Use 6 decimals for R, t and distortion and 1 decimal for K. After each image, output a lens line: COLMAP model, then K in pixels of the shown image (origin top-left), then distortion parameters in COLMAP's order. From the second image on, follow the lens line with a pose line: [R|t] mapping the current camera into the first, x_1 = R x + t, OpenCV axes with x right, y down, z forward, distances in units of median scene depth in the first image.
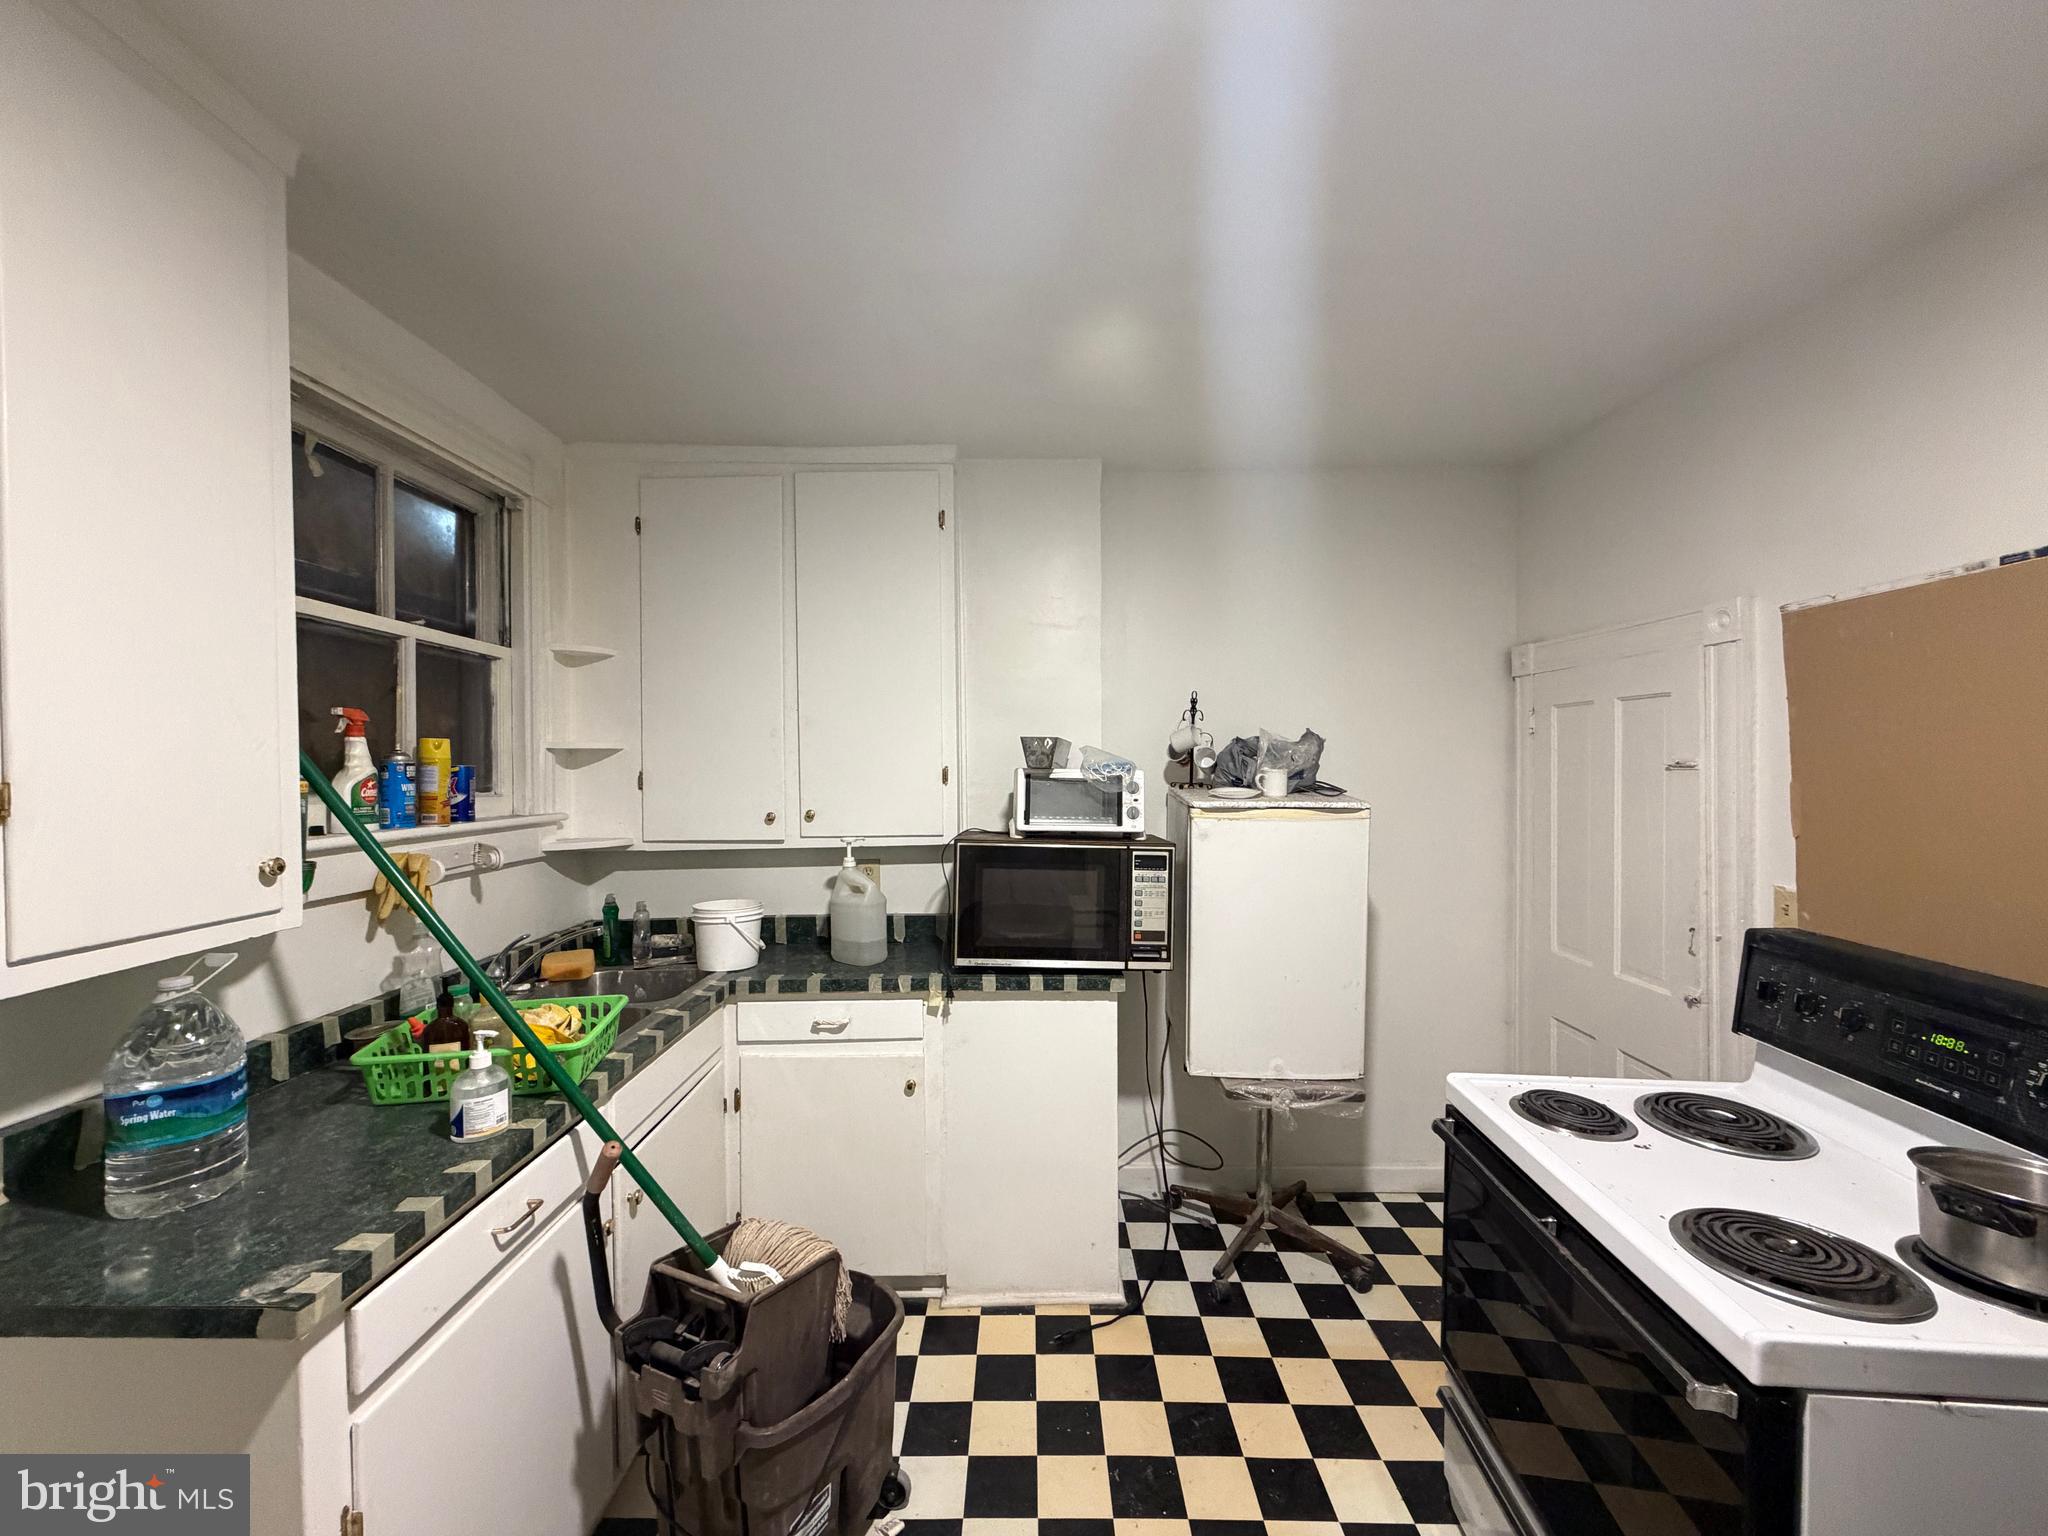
lens RADIAL K [[819.6, 0, 1025.3], [0, 819.6, 772.5], [0, 0, 1]] dist [0.000118, -0.000113]
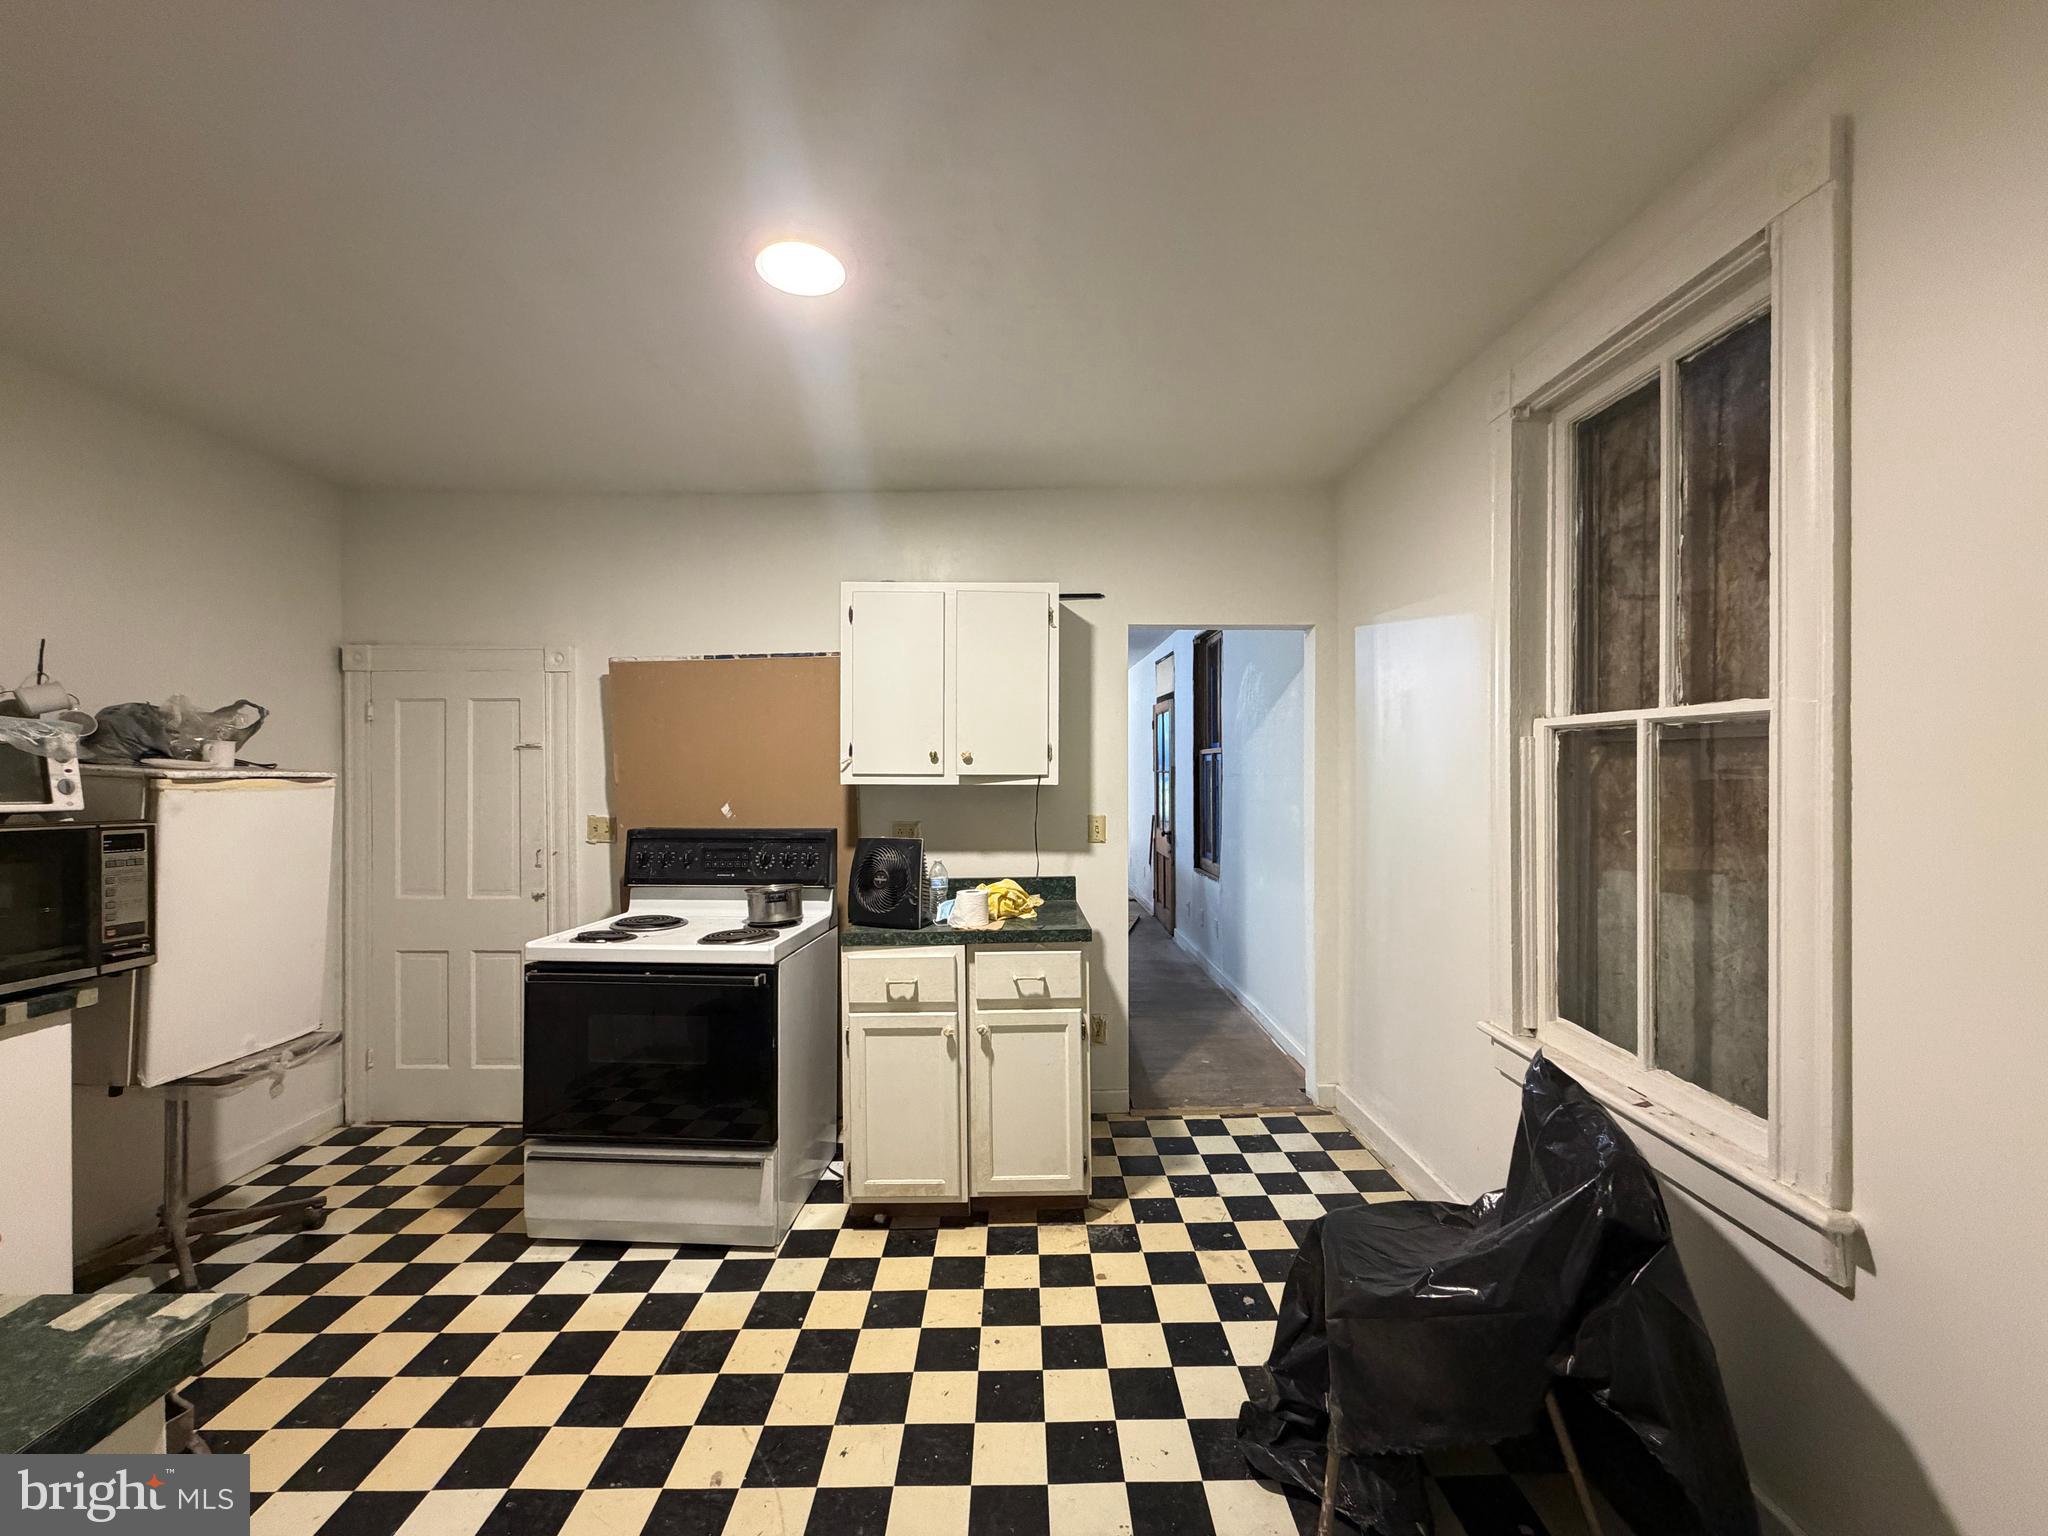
lens RADIAL K [[819.6, 0, 1025.3], [0, 819.6, 772.5], [0, 0, 1]] dist [0.000118, -0.000113]
pose [[-0.024911, 0.002396, 0.999687, -0.709496], [0.016849, 0.999856, -0.001976, 0.054617], [-0.999548, 0.016795, -0.024948, 0.093028]]
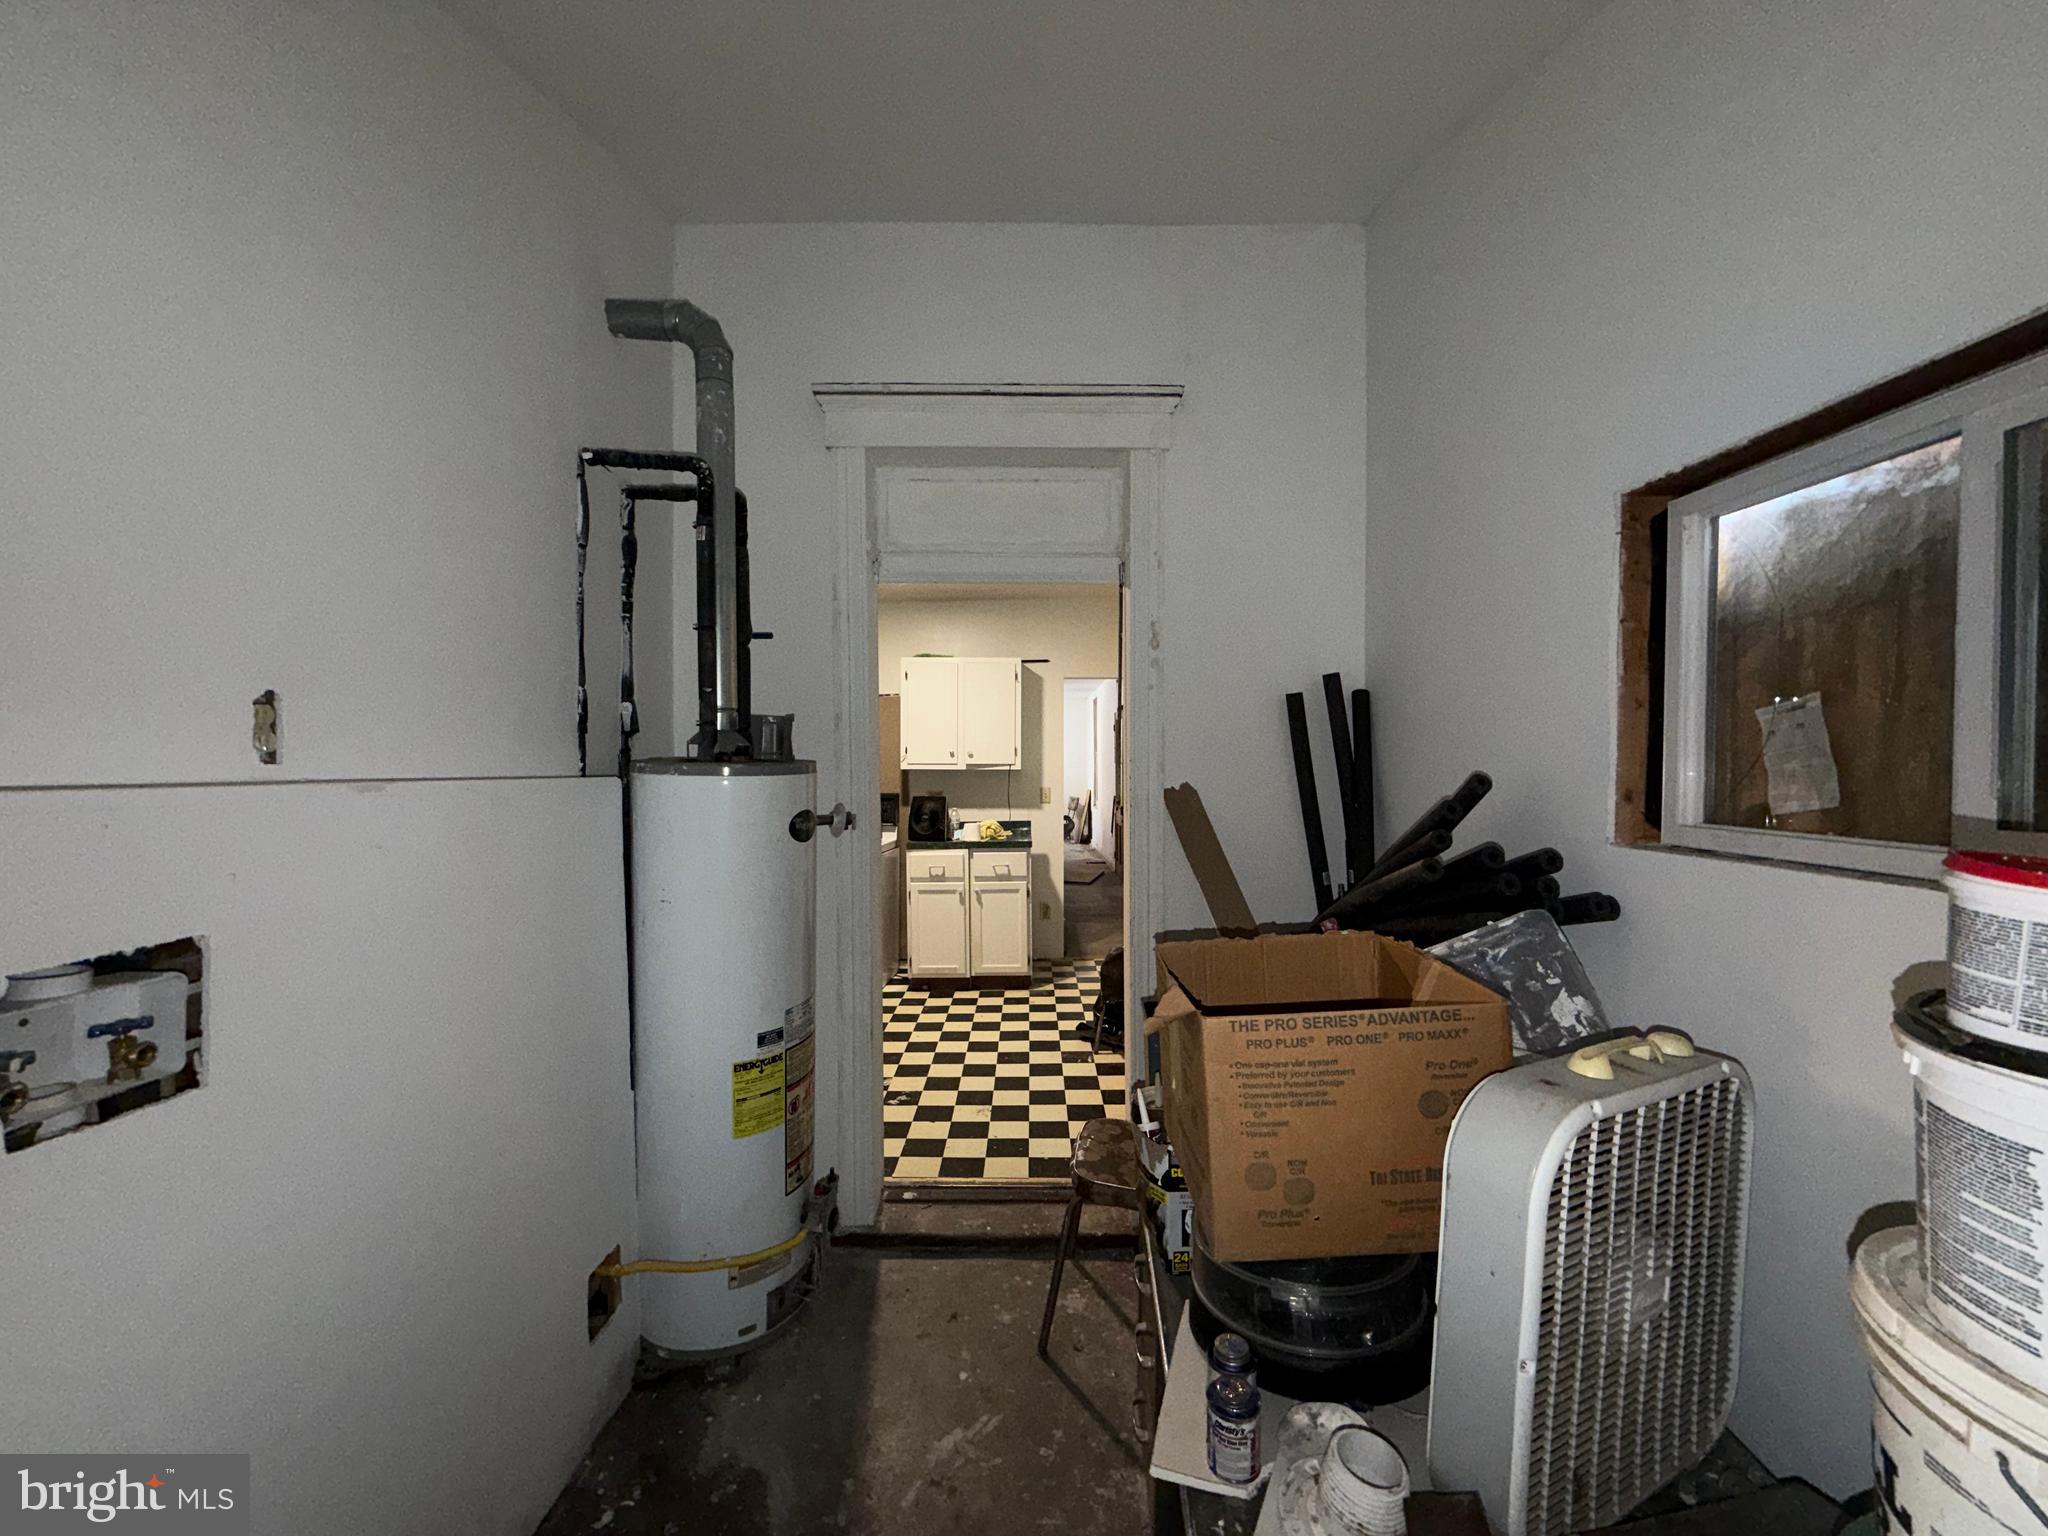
lens RADIAL K [[819.6, 0, 1025.3], [0, 819.6, 772.5], [0, 0, 1]] dist [0.000118, -0.000113]
pose [[-0.007940, -0.006854, 0.999945, -1.927746], [0.017220, 0.999827, 0.006990, 0.066489], [-0.999820, 0.017274, -0.007821, 0.001927]]
